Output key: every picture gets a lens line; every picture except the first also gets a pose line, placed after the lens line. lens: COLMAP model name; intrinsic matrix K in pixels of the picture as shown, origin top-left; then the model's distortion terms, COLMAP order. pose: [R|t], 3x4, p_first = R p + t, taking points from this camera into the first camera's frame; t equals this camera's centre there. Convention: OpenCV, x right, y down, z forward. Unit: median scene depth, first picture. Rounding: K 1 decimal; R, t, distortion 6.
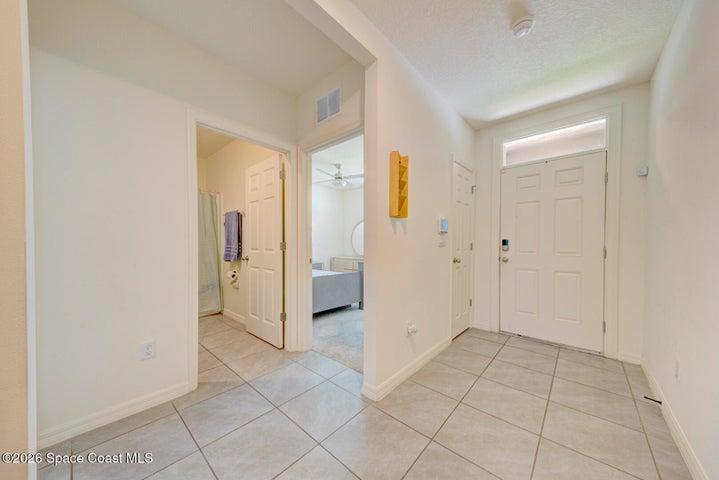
lens RADIAL K [[246.5, 0, 357.4], [0, 246.5, 248.0], [0, 0, 1]] dist [0.020649, -0.000113]
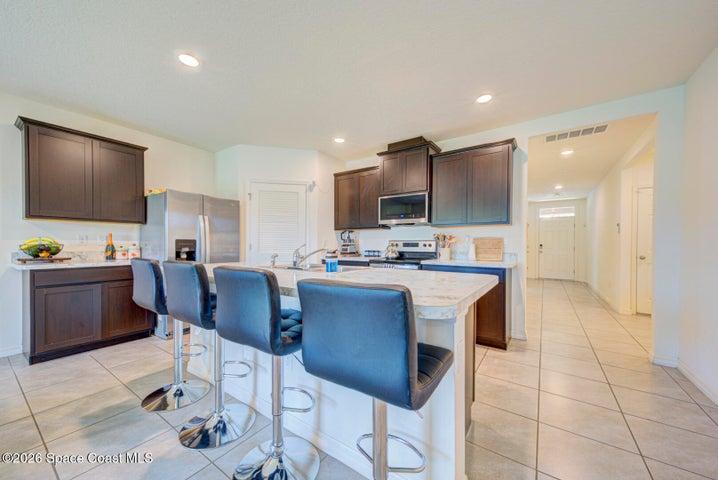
lens RADIAL K [[265.6, 0, 358.1], [0, 265.6, 246.2], [0, 0, 1]] dist [0.020644, -0.000080]
pose [[0.991738, -0.000267, 0.128281, -1.867563], [0.002092, 0.999898, -0.014094, 0.025914], [-0.128265, 0.014246, 0.991638, -1.748262]]
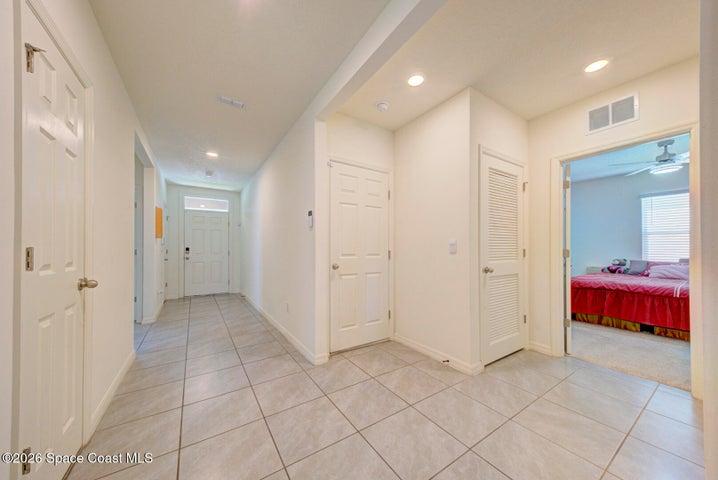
lens RADIAL K [[248.0, 0, 358.3], [0, 248.0, 246.4], [0, 0, 1]] dist [0.019947, -0.000332]
pose [[0.250640, 0.003096, 0.968075, -0.970940], [0.023823, 0.999672, -0.009364, 0.006528], [-0.967787, 0.025409, 0.250485, -0.775076]]
